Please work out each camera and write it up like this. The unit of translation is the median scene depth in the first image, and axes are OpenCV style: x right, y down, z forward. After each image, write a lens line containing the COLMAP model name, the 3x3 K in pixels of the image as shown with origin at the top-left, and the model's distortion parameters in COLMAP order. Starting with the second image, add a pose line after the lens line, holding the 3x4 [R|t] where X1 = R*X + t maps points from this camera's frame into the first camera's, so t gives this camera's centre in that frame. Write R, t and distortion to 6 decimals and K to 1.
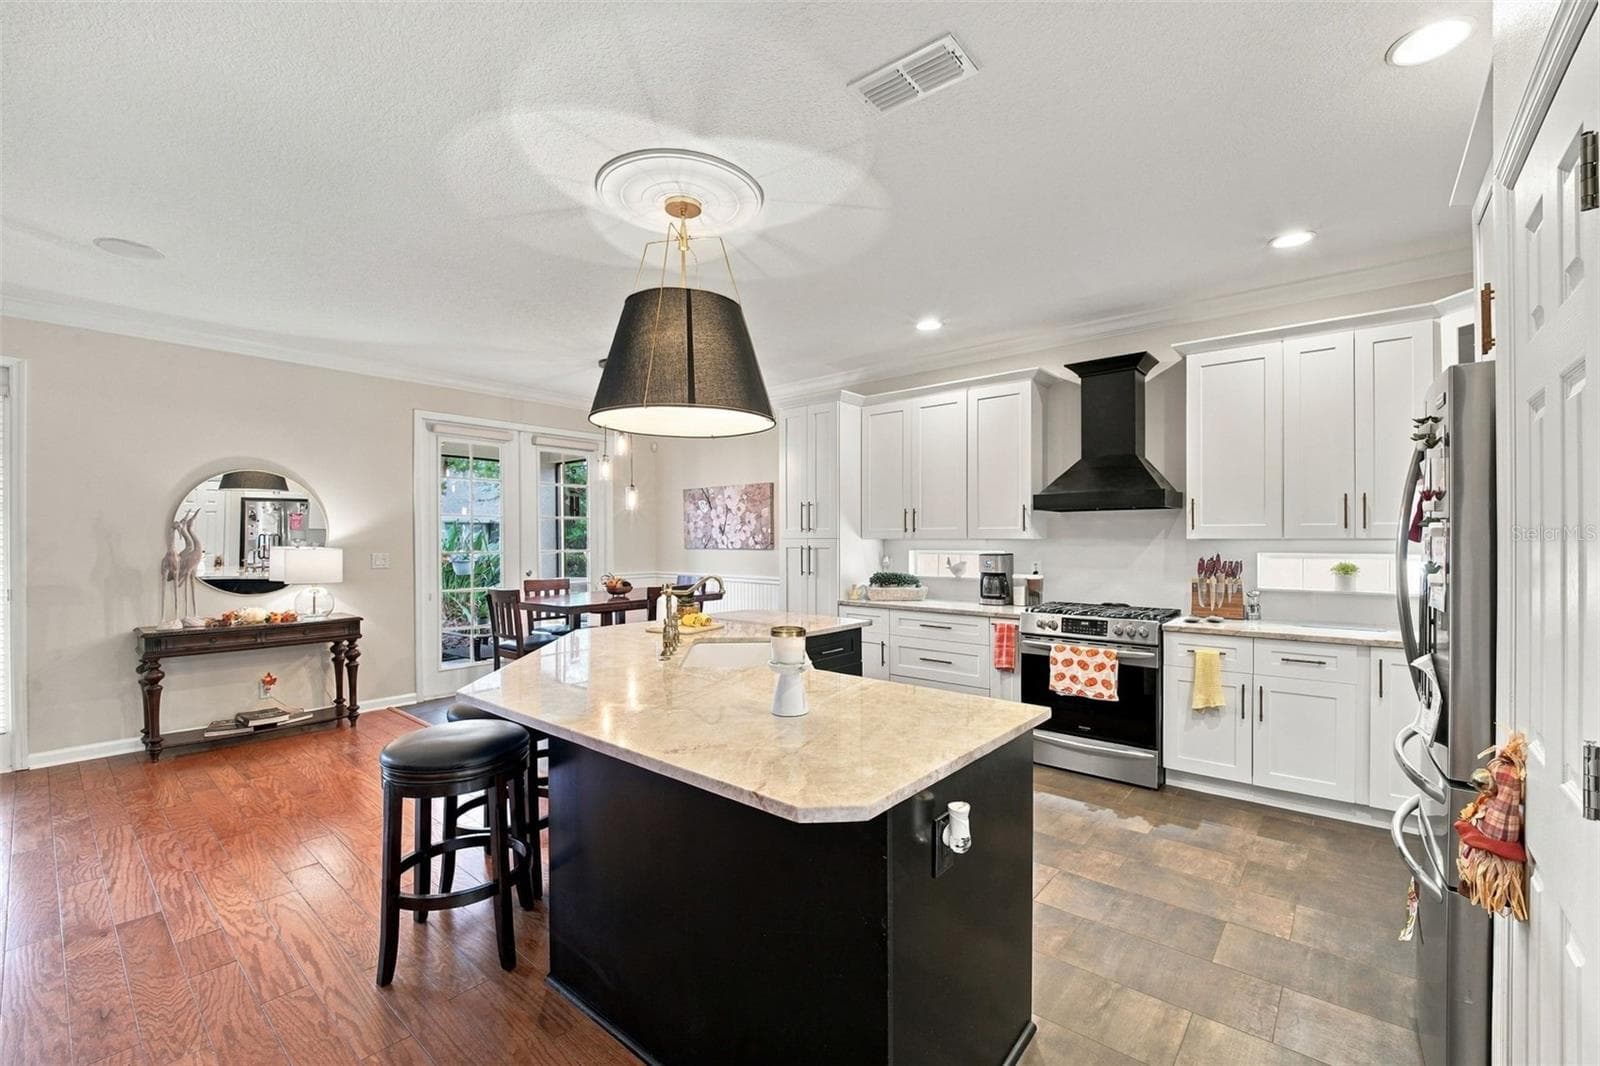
lens RADIAL K [[666.9, 0, 799.4], [0, 666.9, 538.9], [0, 0, 1]] dist [-0.011756, -0.000536]
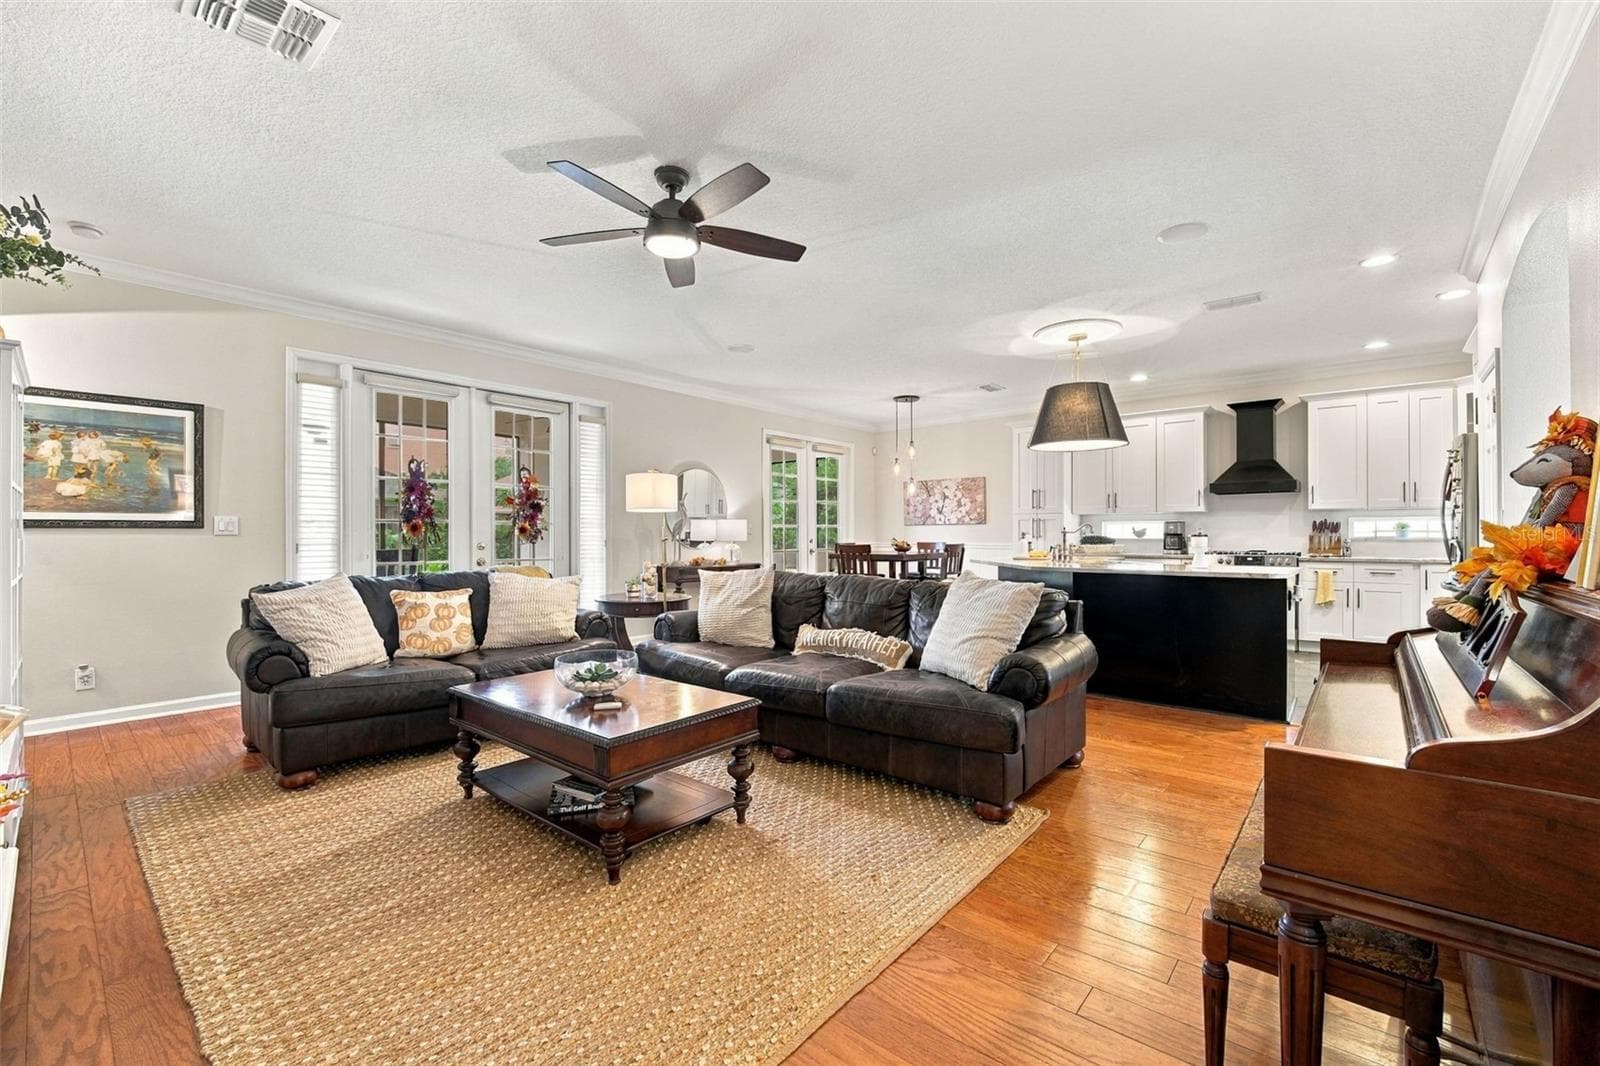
lens RADIAL K [[666.9, 0, 799.8], [0, 666.9, 533.4], [0, 0, 1]] dist [-0.011756, -0.000536]
pose [[0.999963, -0.000644, -0.008604, -0.668842], [0.000626, 0.999998, -0.002111, 0.061269], [0.008605, 0.002105, 0.999961, -0.674217]]
